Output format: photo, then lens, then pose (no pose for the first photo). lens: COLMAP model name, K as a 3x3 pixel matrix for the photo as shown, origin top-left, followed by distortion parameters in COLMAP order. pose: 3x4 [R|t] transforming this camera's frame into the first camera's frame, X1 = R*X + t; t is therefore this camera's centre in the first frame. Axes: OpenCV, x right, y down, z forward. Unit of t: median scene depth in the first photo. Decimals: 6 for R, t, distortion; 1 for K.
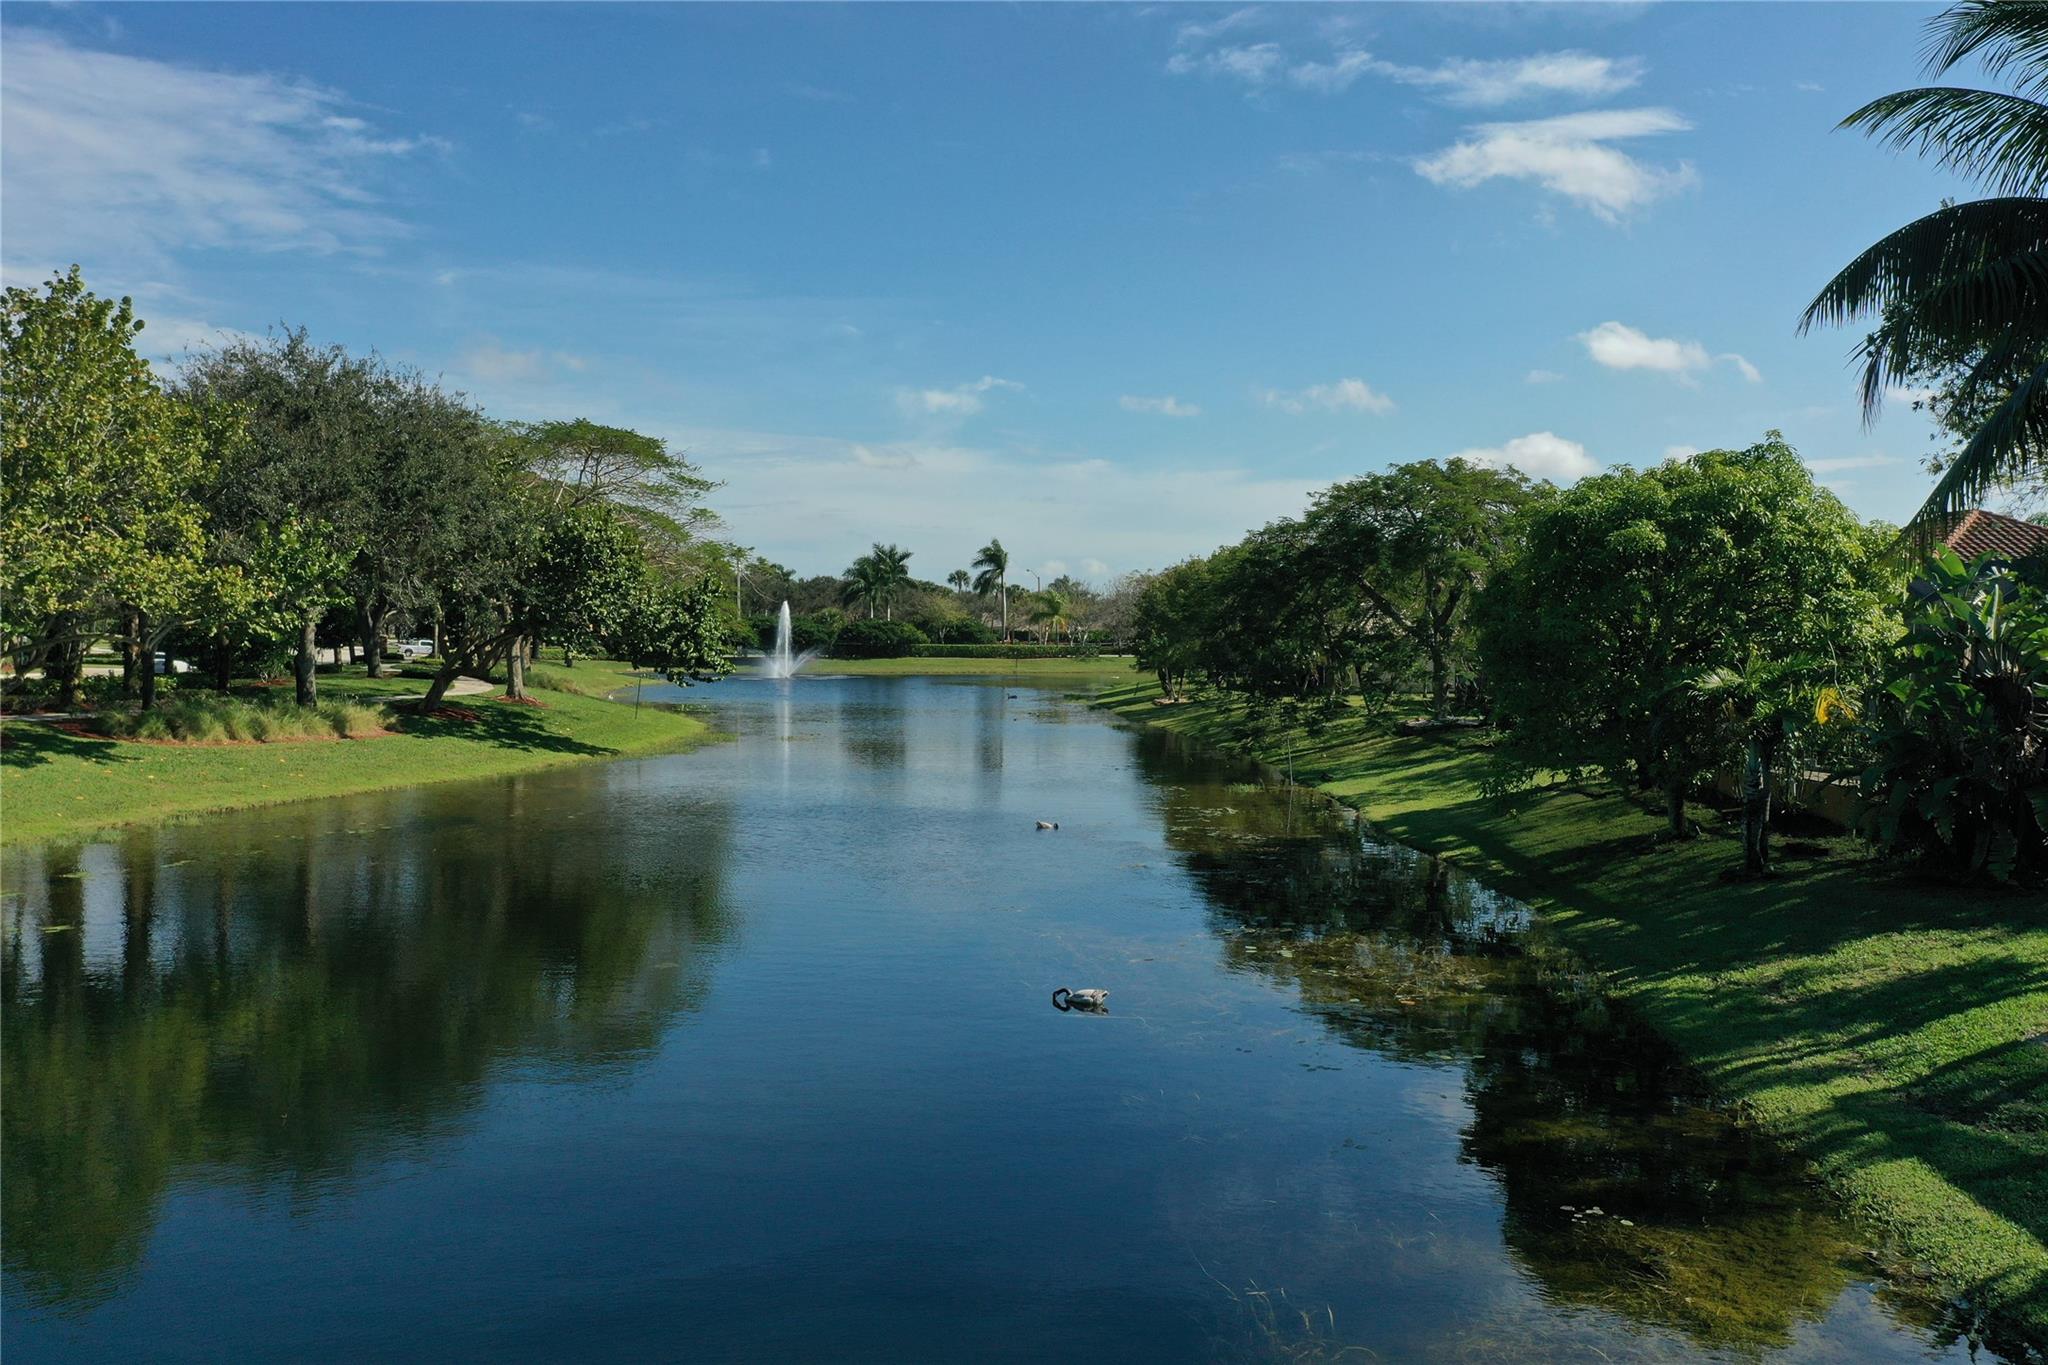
lens RADIAL K [[1602.7, 0, 1024.9], [0, 1602.7, 686.6], [0, 0, 1]] dist [-0.022203, -0.002775]
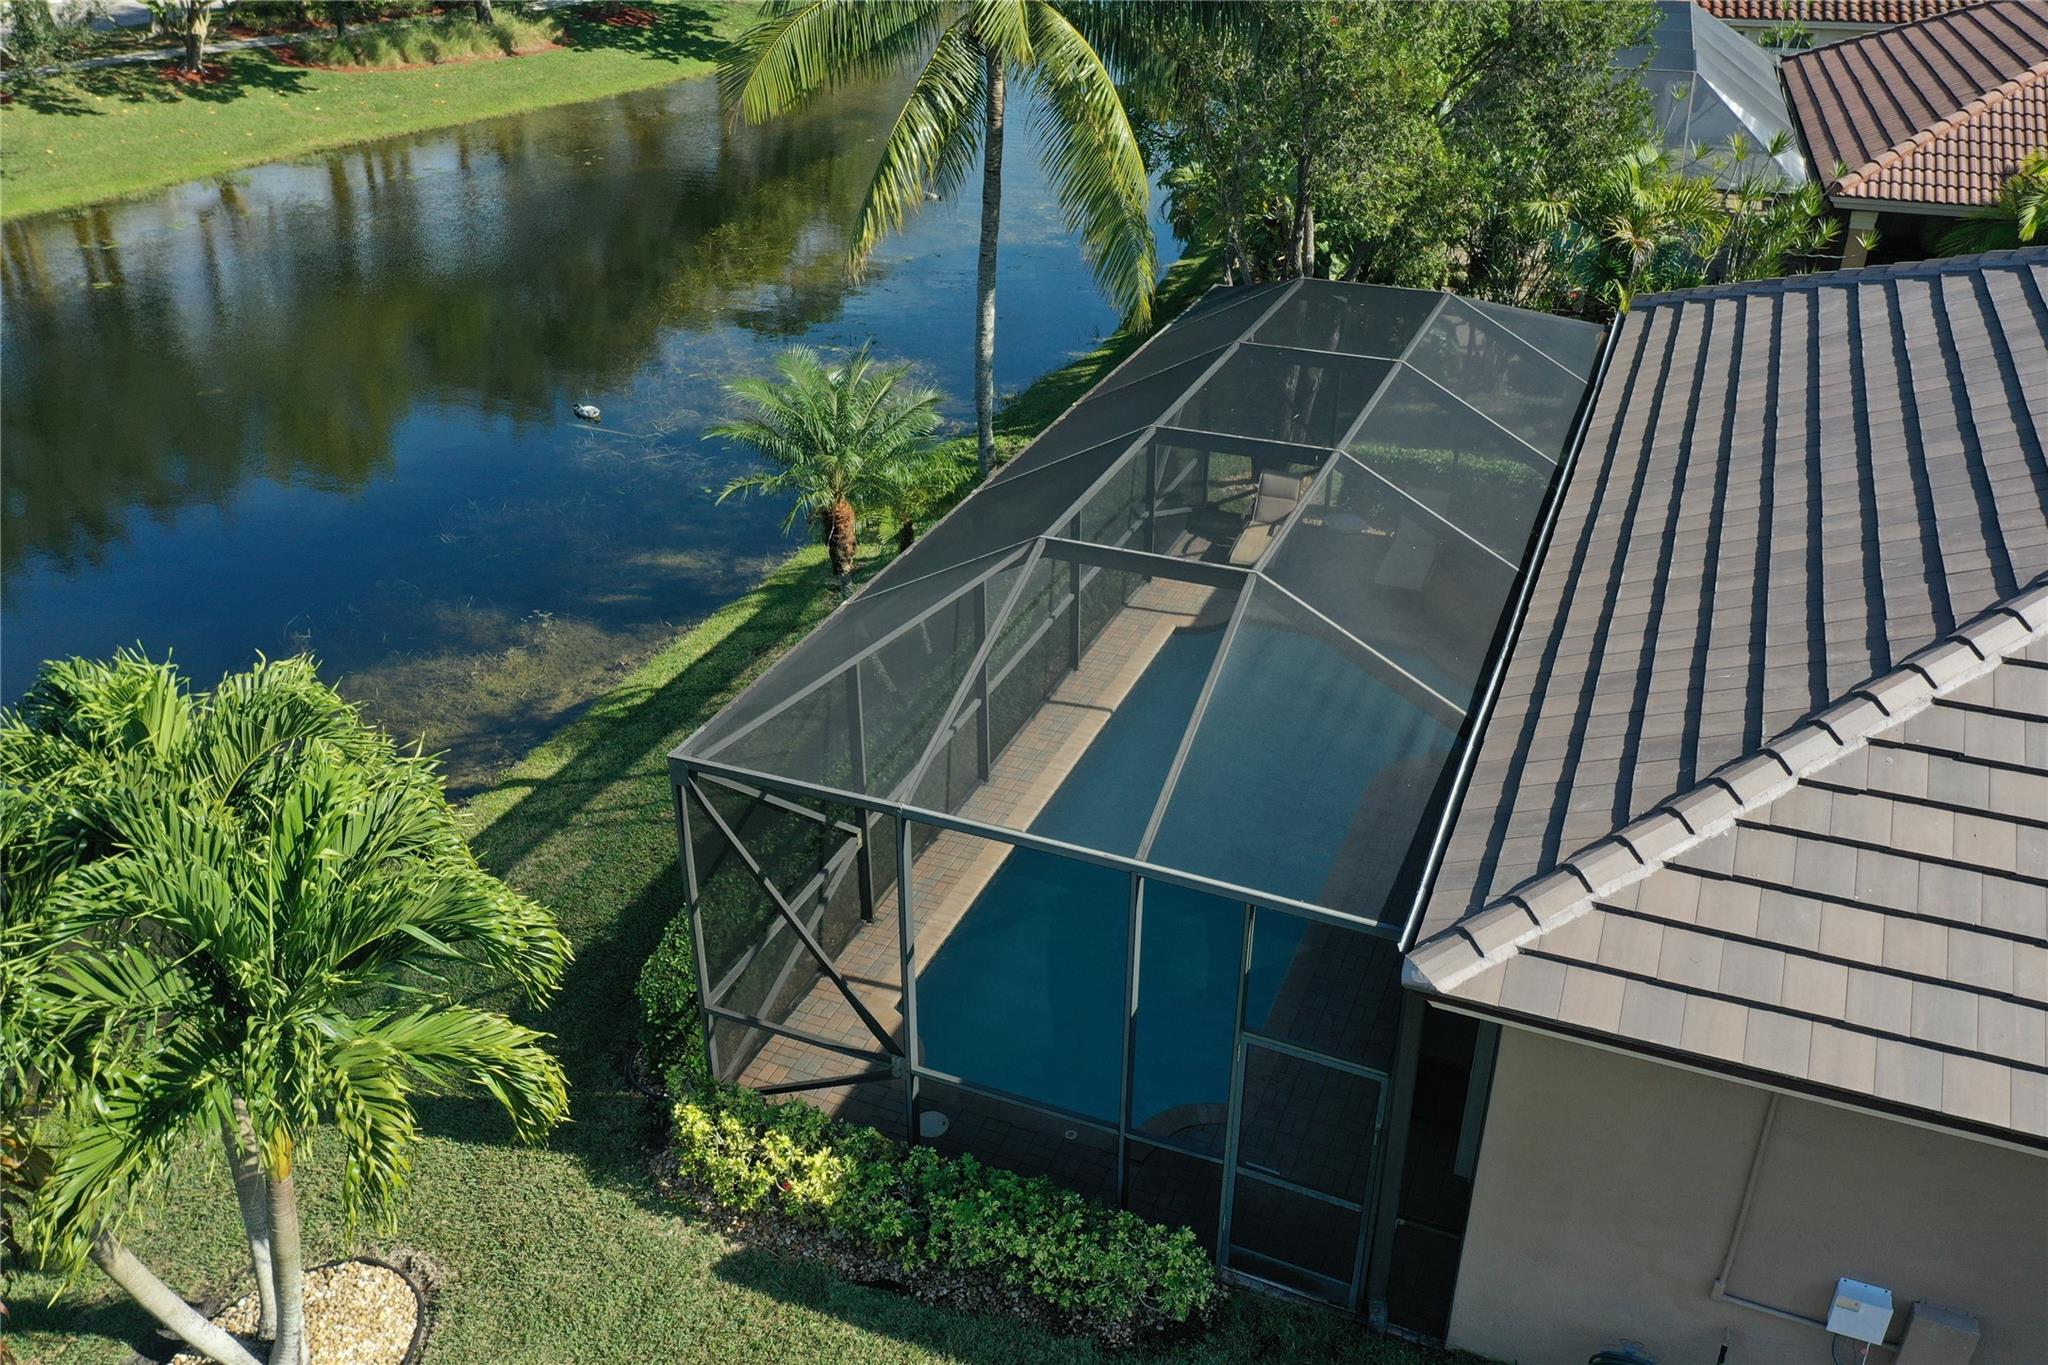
lens RADIAL K [[1602.7, 0, 1022.5], [0, 1602.7, 689.5], [0, 0, 1]] dist [-0.022203, -0.002775]
pose [[0.950864, 0.148226, -0.271821, 0.359055], [-0.004131, 0.883945, 0.467572, -0.117222], [0.309581, -0.443475, 0.841124, -0.086337]]
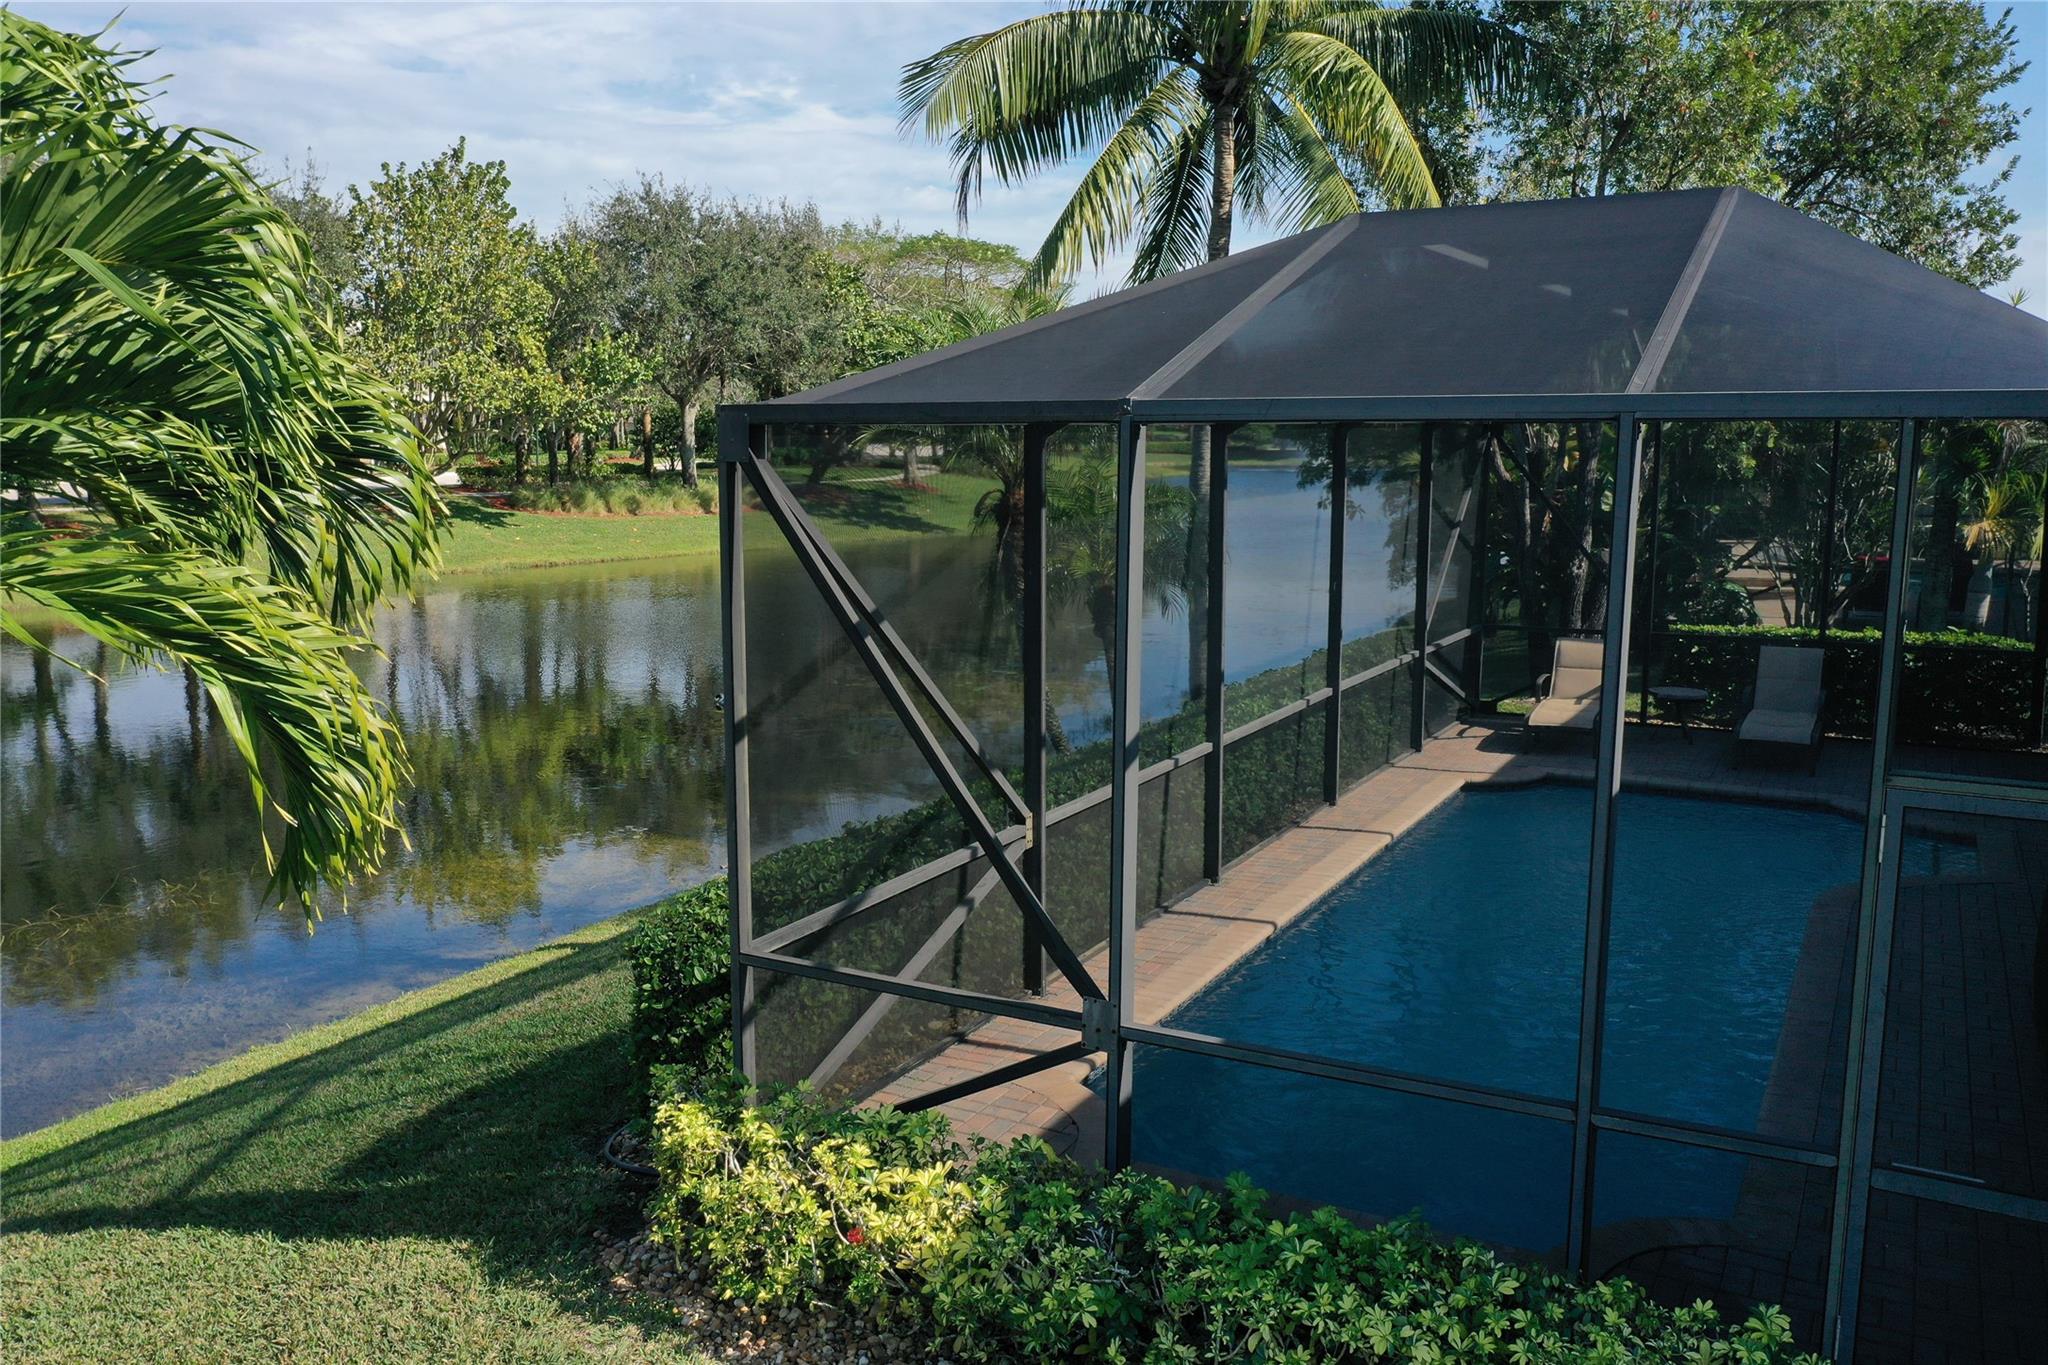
lens RADIAL K [[1602.7, 0, 1019.8], [0, 1602.7, 672.5], [0, 0, 1]] dist [-0.022203, -0.002775]
pose [[0.912307, 0.054318, -0.405889, 0.326813], [-0.005887, 0.992801, 0.119631, 0.005620], [0.409465, -0.106750, 0.906059, -0.024113]]
